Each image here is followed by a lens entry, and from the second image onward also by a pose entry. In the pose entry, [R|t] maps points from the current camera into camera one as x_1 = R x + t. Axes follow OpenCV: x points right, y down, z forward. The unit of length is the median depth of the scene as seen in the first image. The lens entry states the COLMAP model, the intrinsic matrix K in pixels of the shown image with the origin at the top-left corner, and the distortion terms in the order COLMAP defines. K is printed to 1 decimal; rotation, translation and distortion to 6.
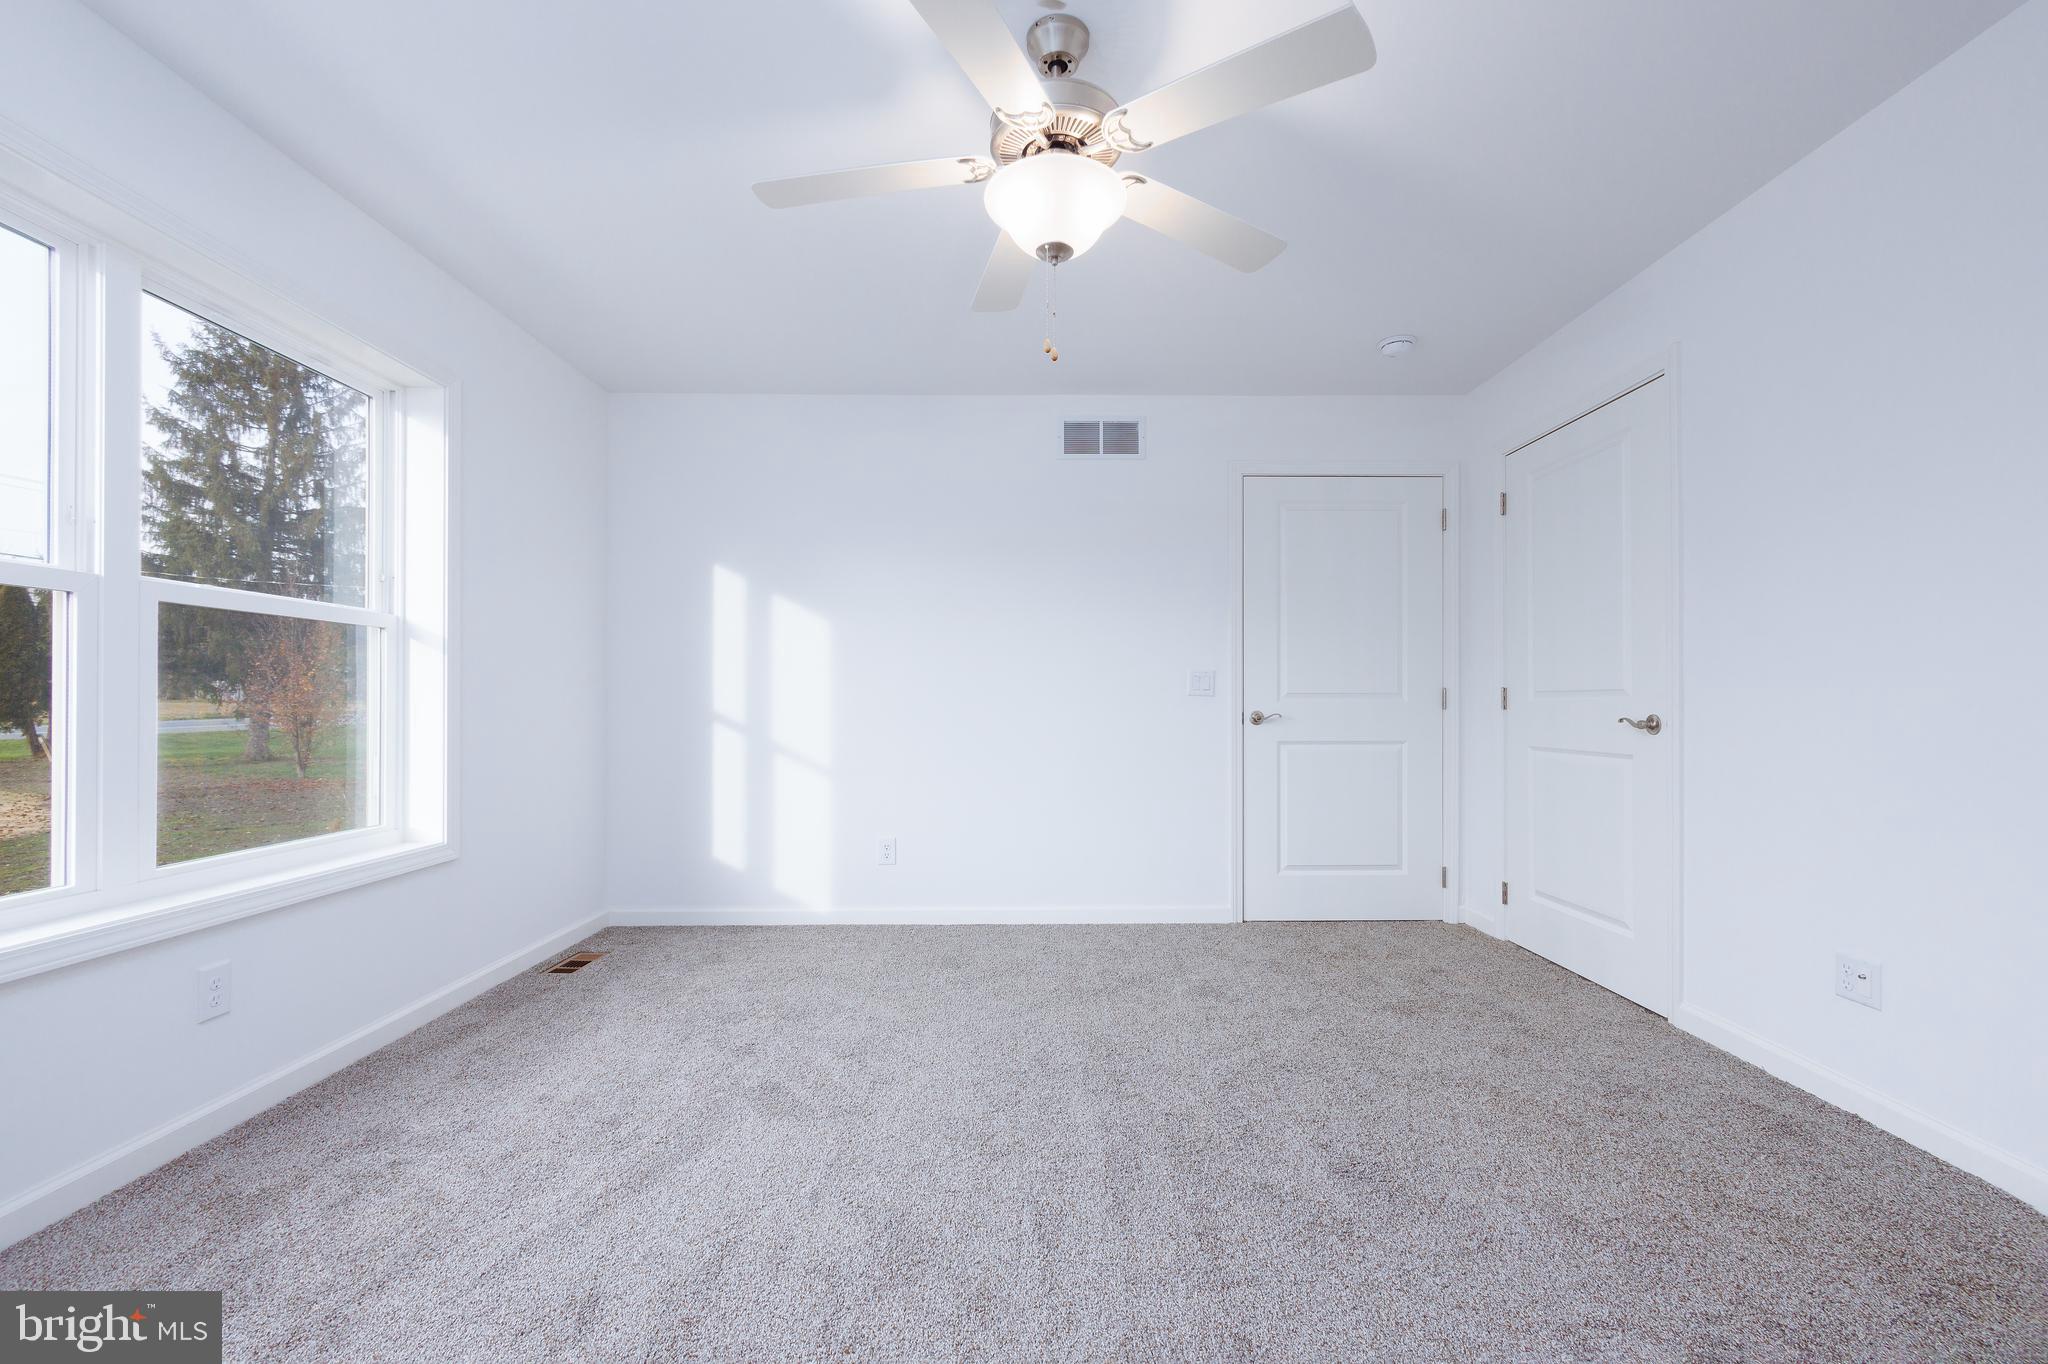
lens RADIAL K [[875.2, 0, 1027.3], [0, 875.2, 694.7], [0, 0, 1]] dist [-0.004777, -0.000521]
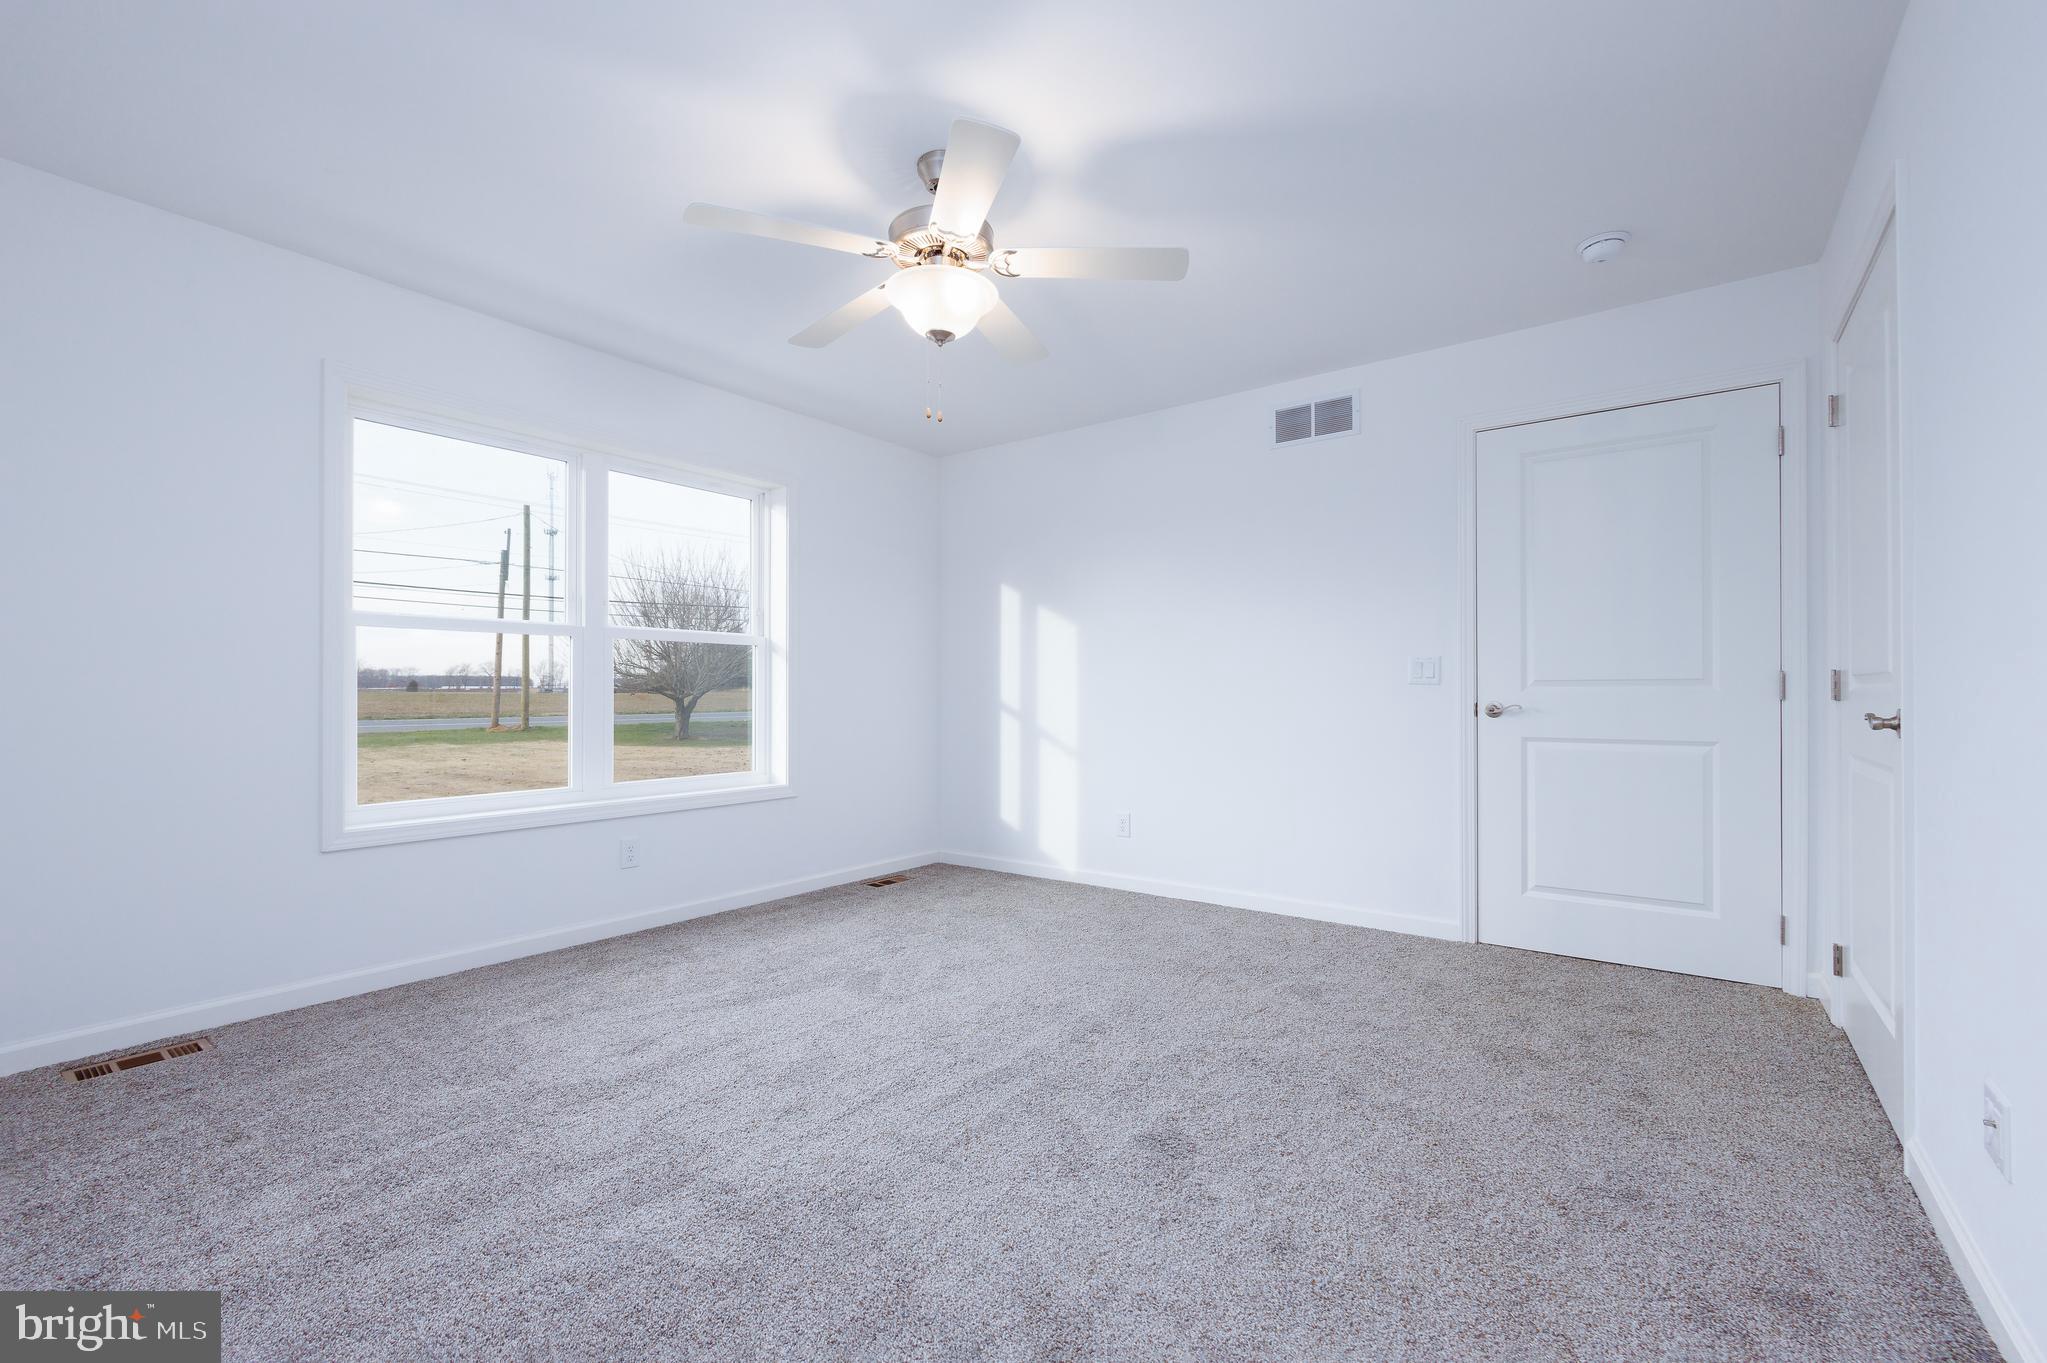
lens RADIAL K [[871.0, 0, 1023.5], [0, 871.0, 681.5], [0, 0, 1]] dist [-0.002322, 0.000067]
pose [[0.789587, -0.010195, -0.613554, 0.434284], [0.007612, 0.999948, -0.006820, 0.001464], [0.613591, 0.000715, 0.789623, 0.038614]]
